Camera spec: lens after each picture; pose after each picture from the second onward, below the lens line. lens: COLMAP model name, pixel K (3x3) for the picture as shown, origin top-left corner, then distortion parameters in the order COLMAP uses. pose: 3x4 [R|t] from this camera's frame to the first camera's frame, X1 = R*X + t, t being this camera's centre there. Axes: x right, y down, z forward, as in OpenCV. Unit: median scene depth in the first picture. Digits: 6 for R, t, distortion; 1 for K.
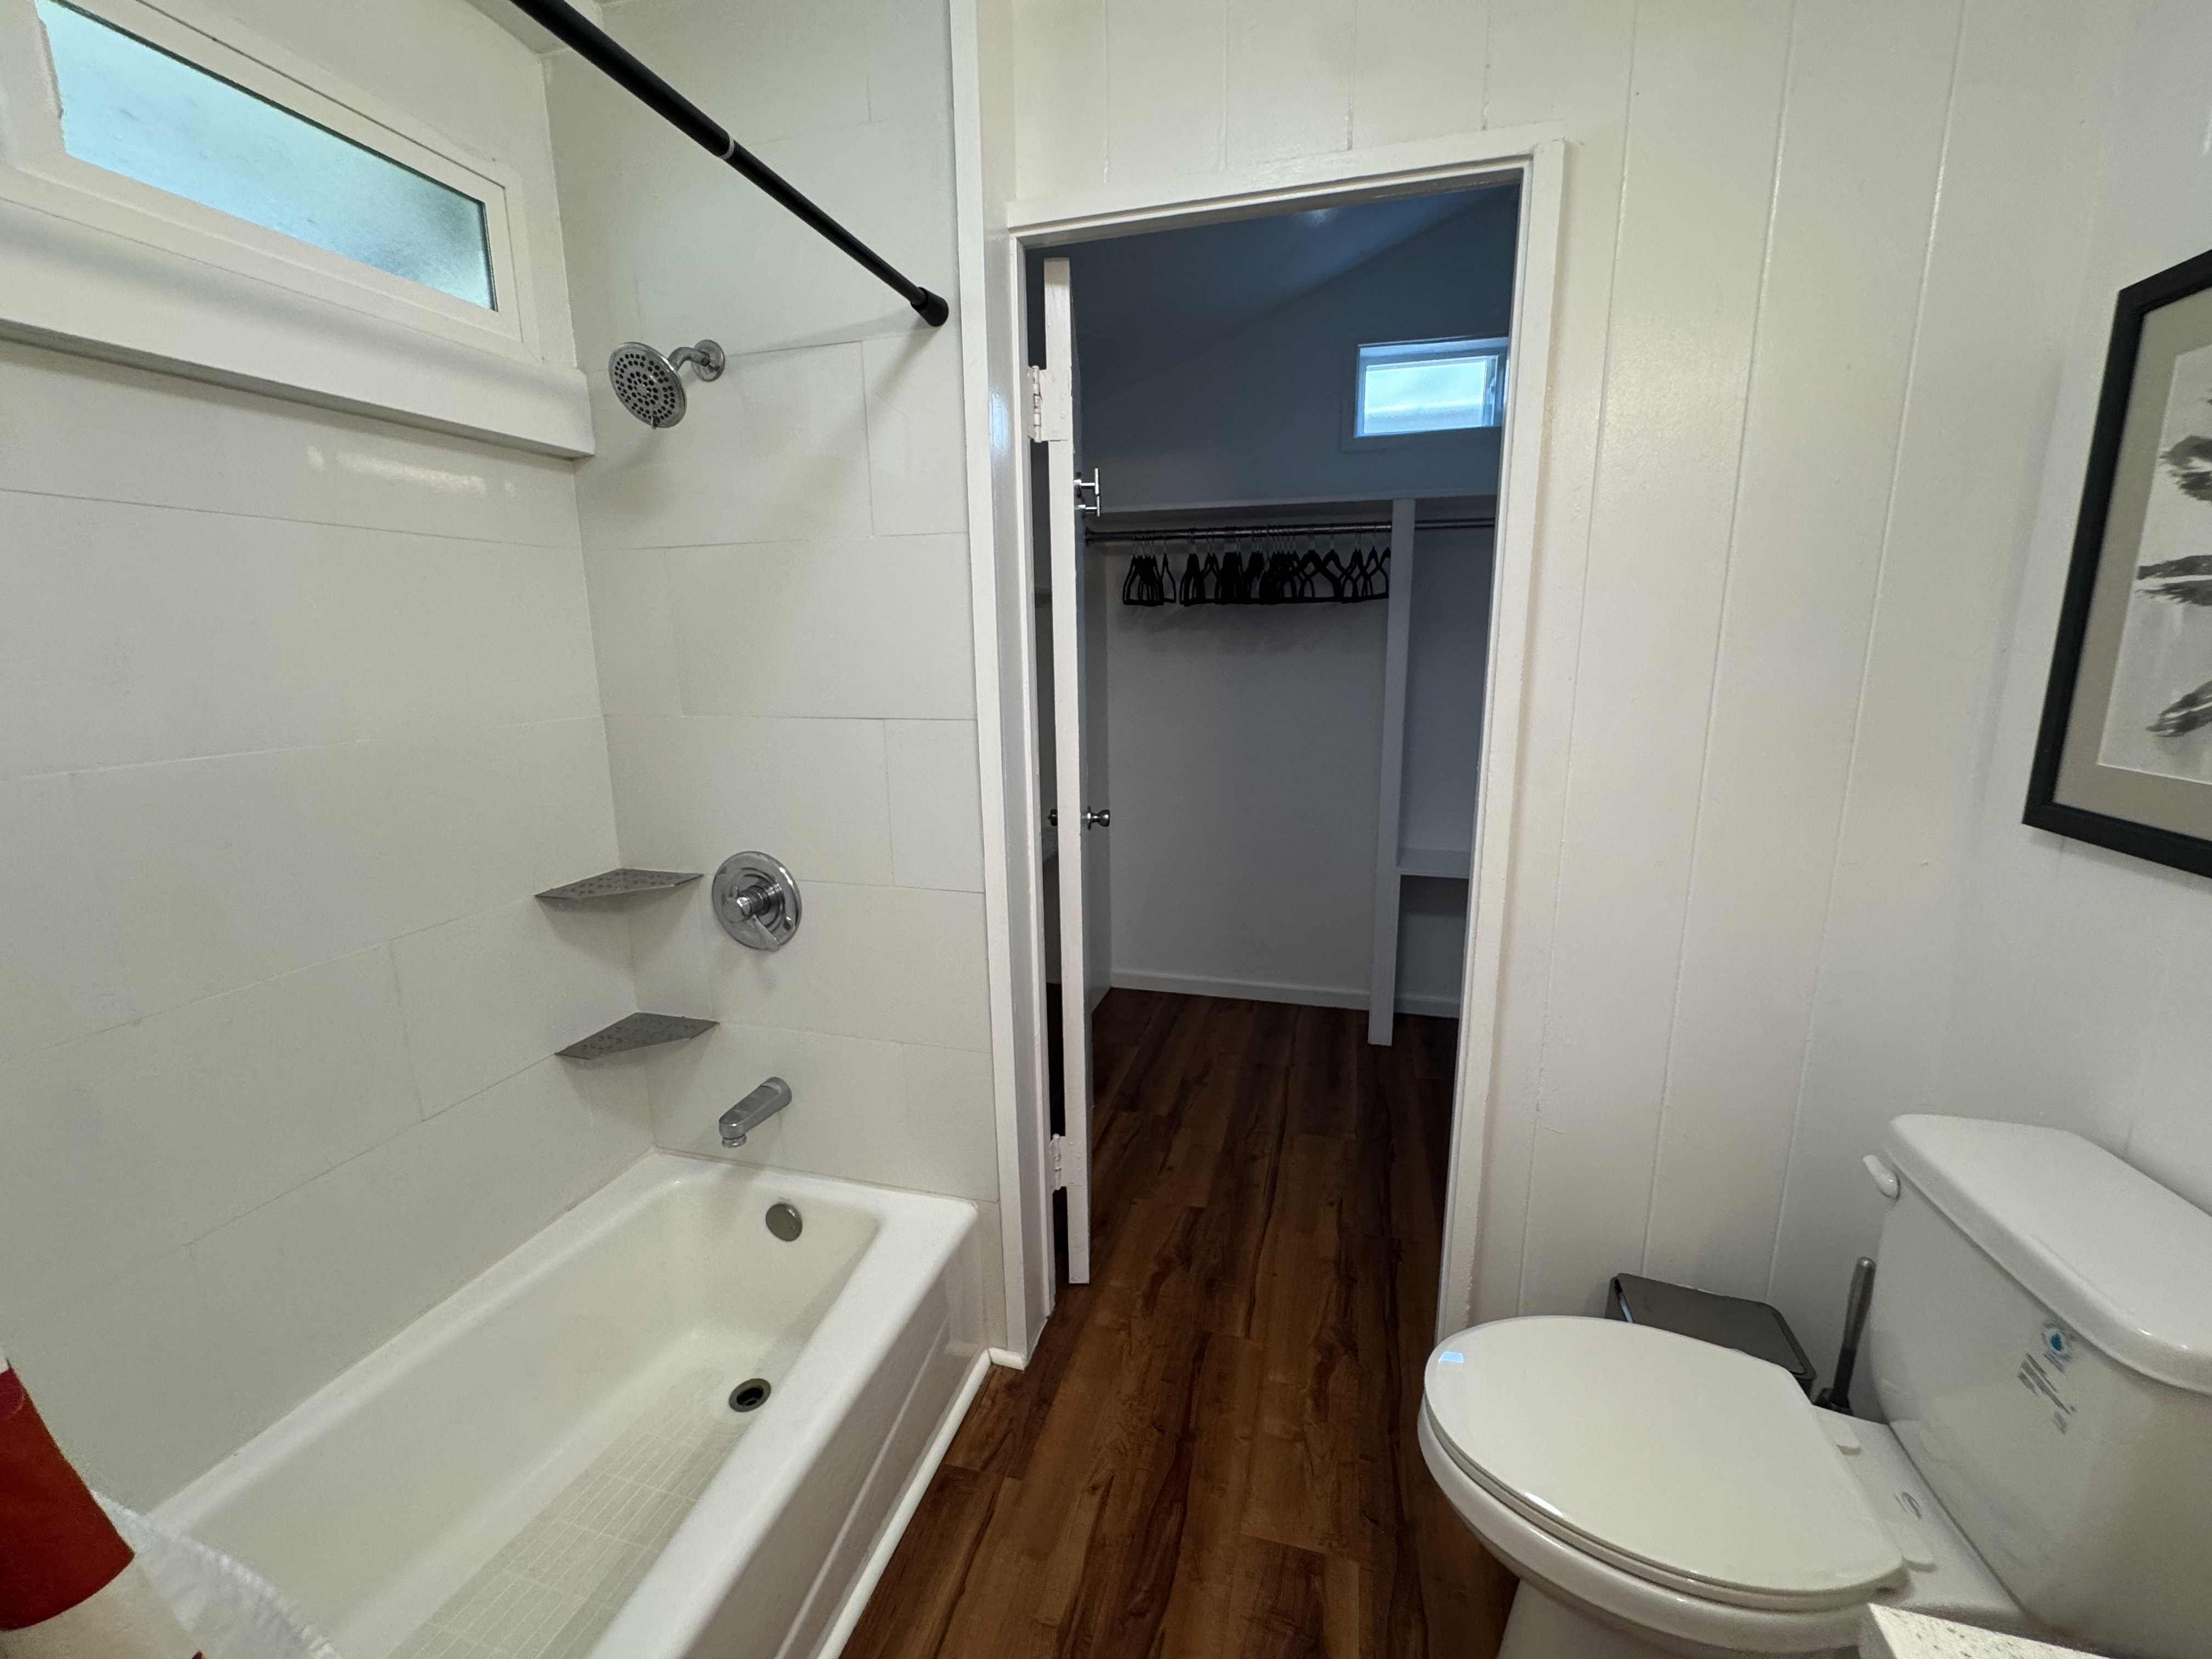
lens RADIAL K [[889.7, 0, 1106.7], [0, 889.7, 822.7], [0, 0, 1]] dist [-0.005113, 0.000478]
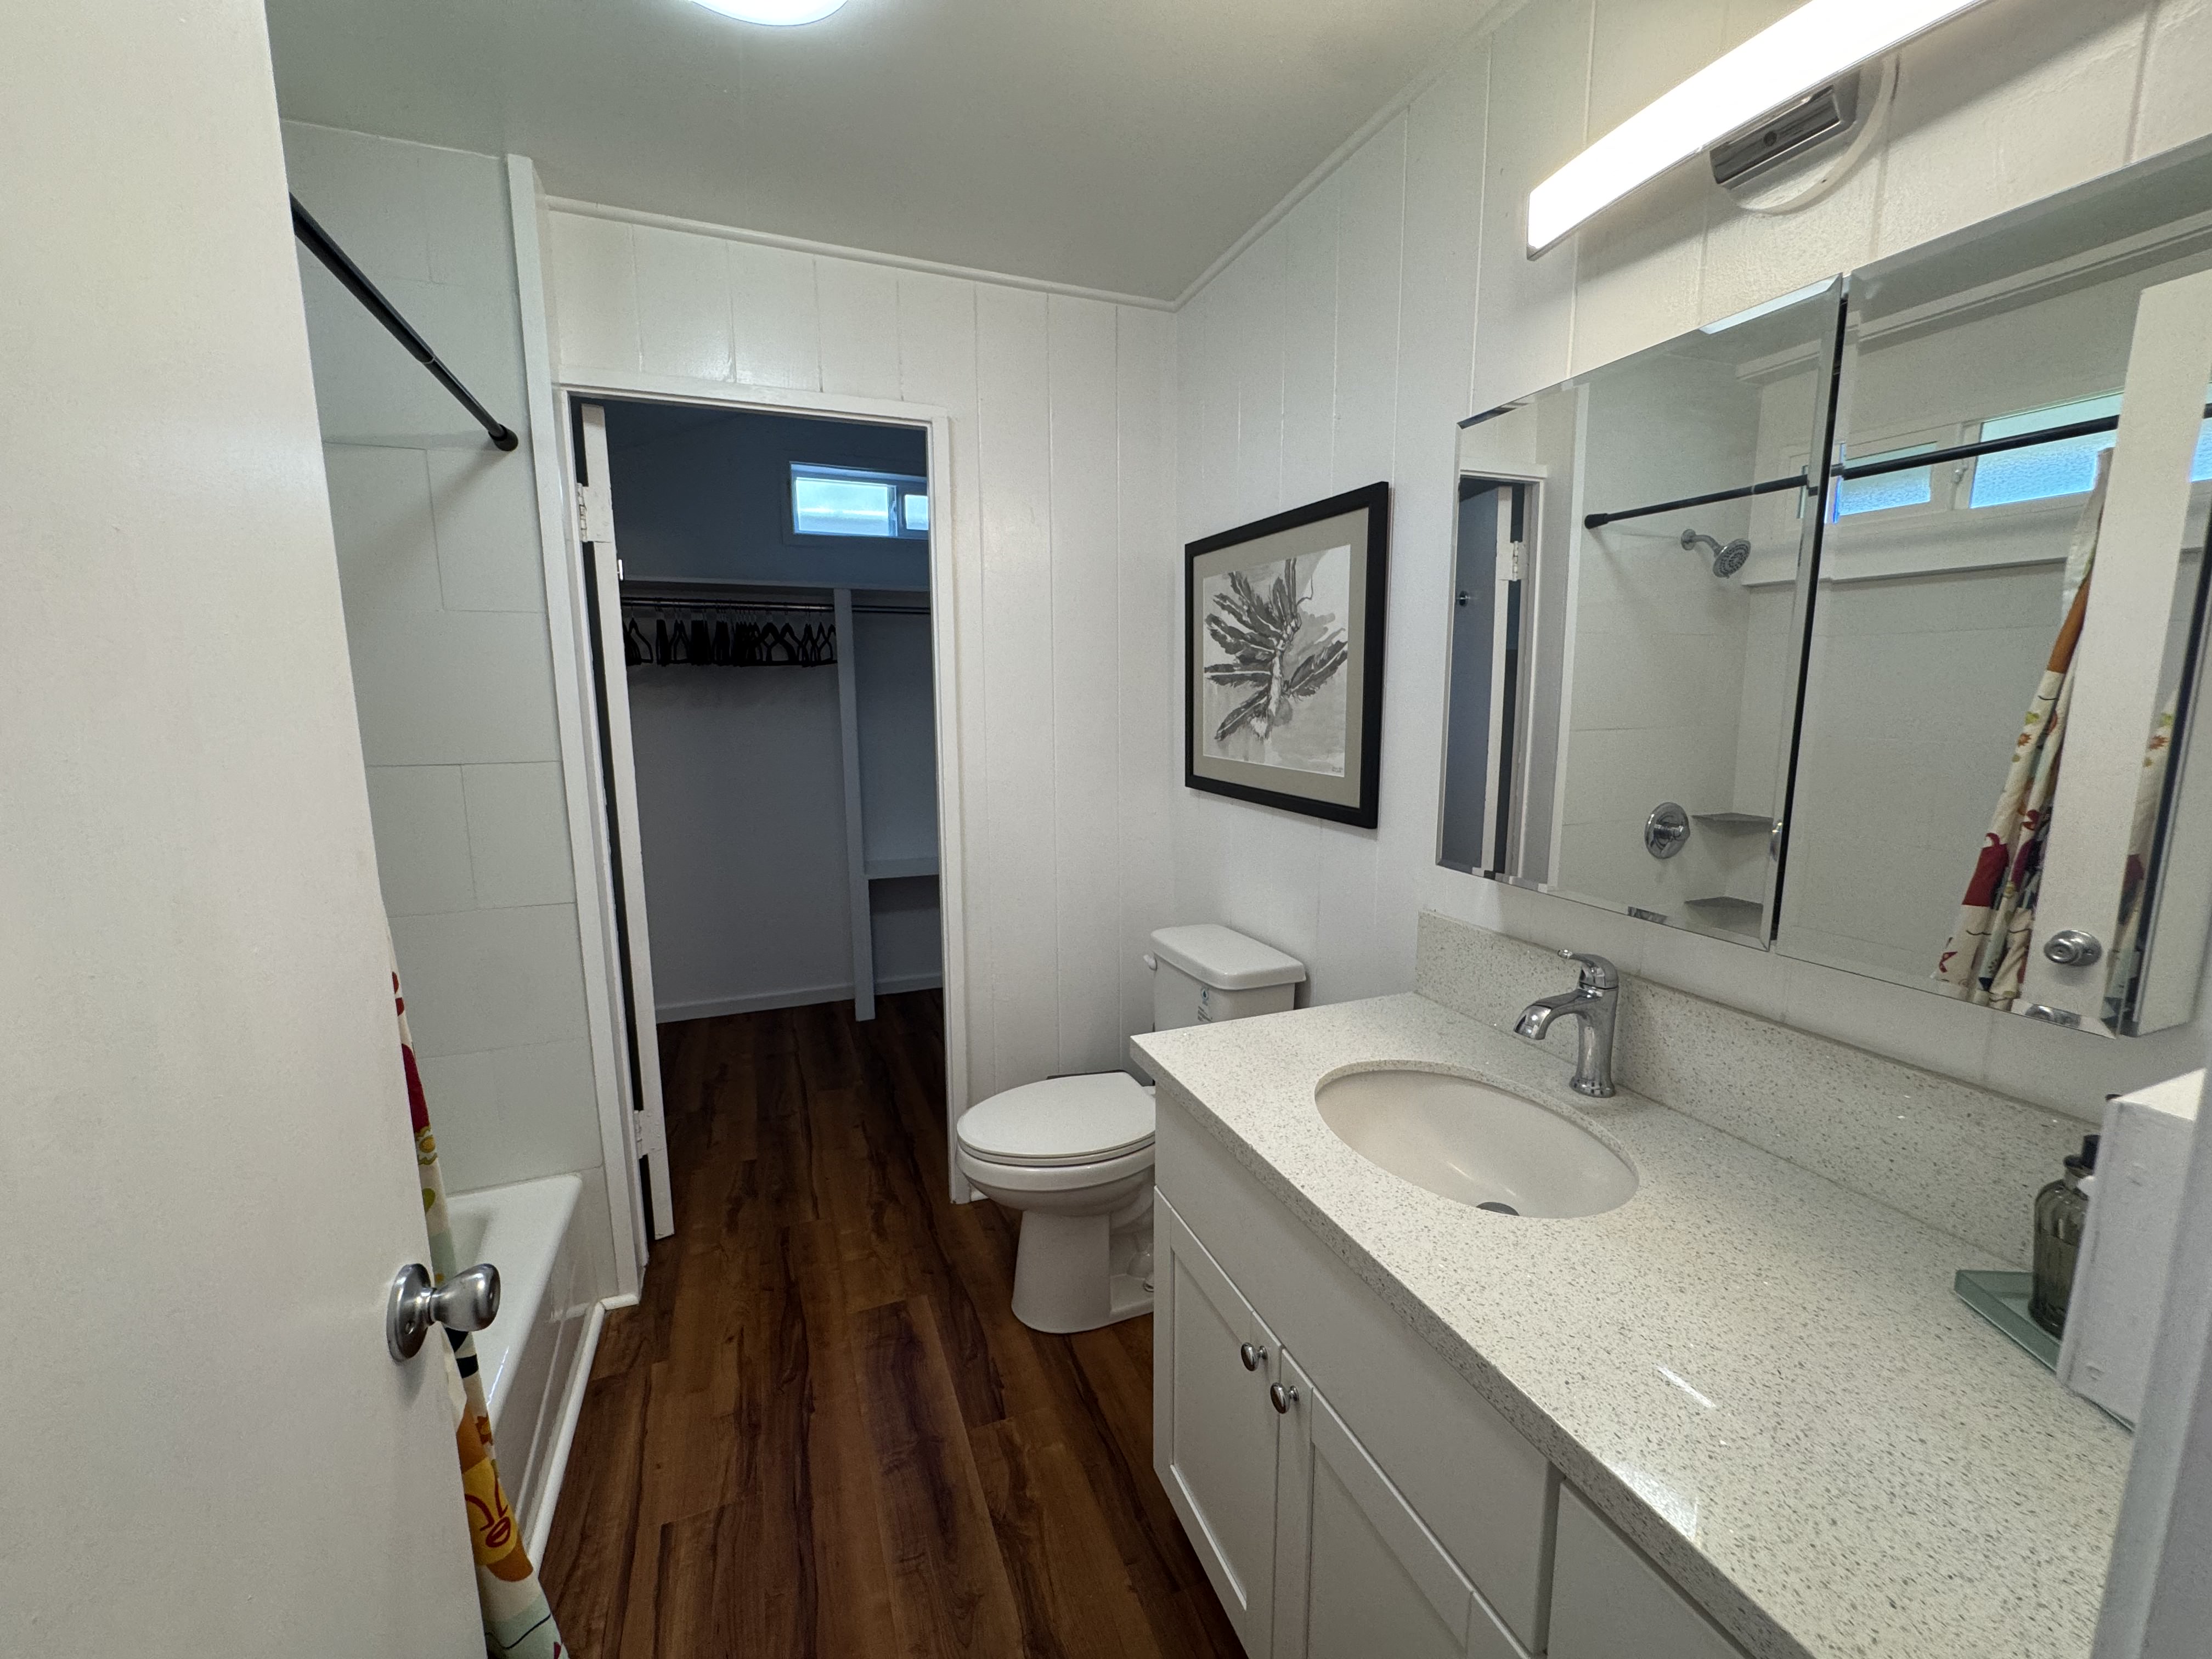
lens RADIAL K [[889.7, 0, 1106.7], [0, 889.7, 822.7], [0, 0, 1]] dist [-0.005113, 0.000478]
pose [[0.799703, -0.081199, 0.594880, -0.220524], [0.115419, 0.993124, -0.019600, 0.063849], [-0.589198, 0.084335, 0.803575, -0.341758]]
